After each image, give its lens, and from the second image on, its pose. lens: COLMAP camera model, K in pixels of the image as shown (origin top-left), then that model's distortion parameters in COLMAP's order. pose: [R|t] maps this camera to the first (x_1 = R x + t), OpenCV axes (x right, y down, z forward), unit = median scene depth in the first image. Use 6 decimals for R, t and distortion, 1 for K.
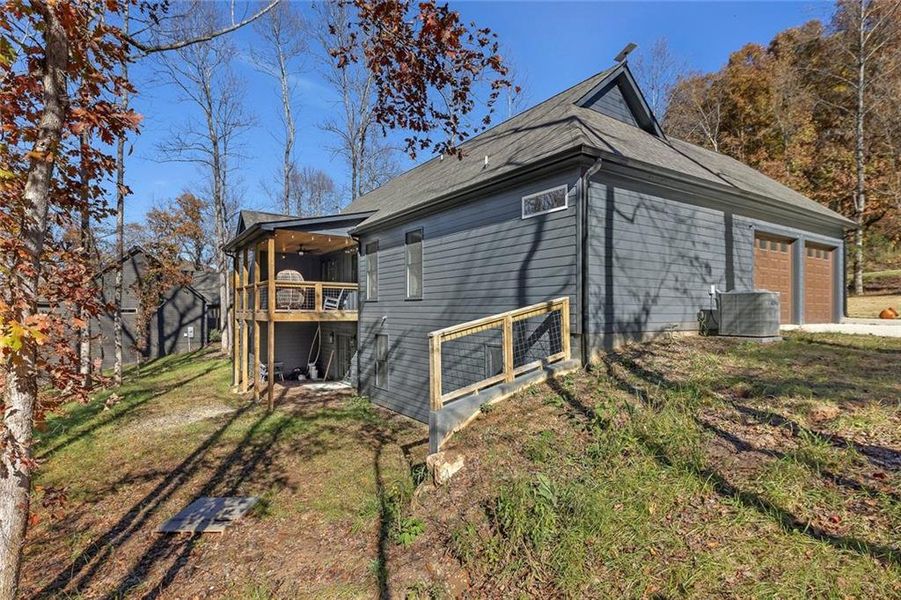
lens RADIAL K [[469.1, 0, 453.0], [0, 469.1, 306.4], [0, 0, 1]] dist [0.001284, -0.000223]
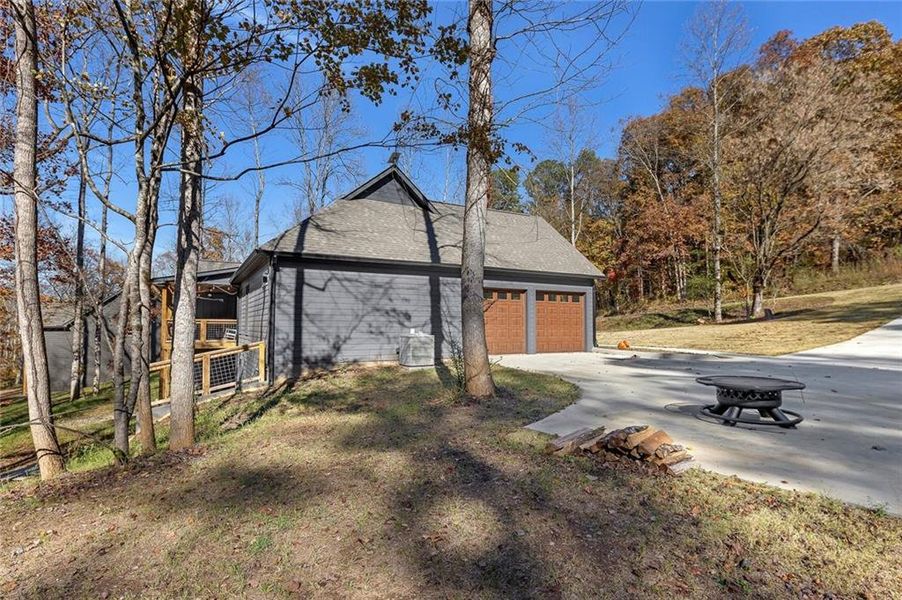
lens RADIAL K [[449.5, 0, 451.0], [0, 449.5, 300.0], [0, 0, 1]] dist [0.002926, 0.000068]
pose [[0.997935, -0.004104, -0.064101, 0.834709], [0.000881, 0.998737, -0.050233, -0.070040], [0.064226, 0.050073, 0.996678, -0.401516]]
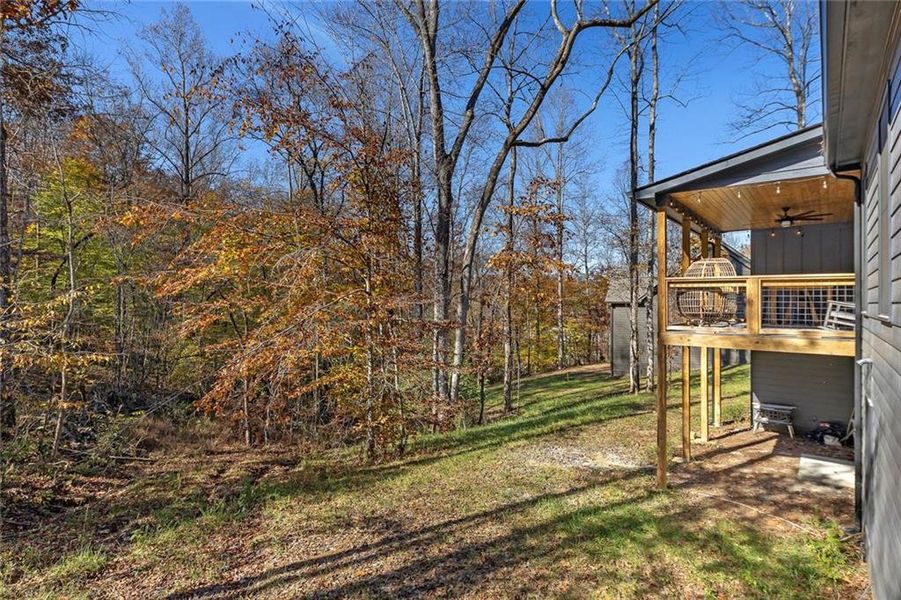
lens RADIAL K [[469.1, 0, 453.0], [0, 469.1, 306.4], [0, 0, 1]] dist [0.001284, -0.000223]
pose [[0.300365, 0.007585, -0.953794, 0.182827], [0.002238, 0.999960, 0.008657, -0.038206], [0.953822, -0.004735, 0.300336, 0.870421]]
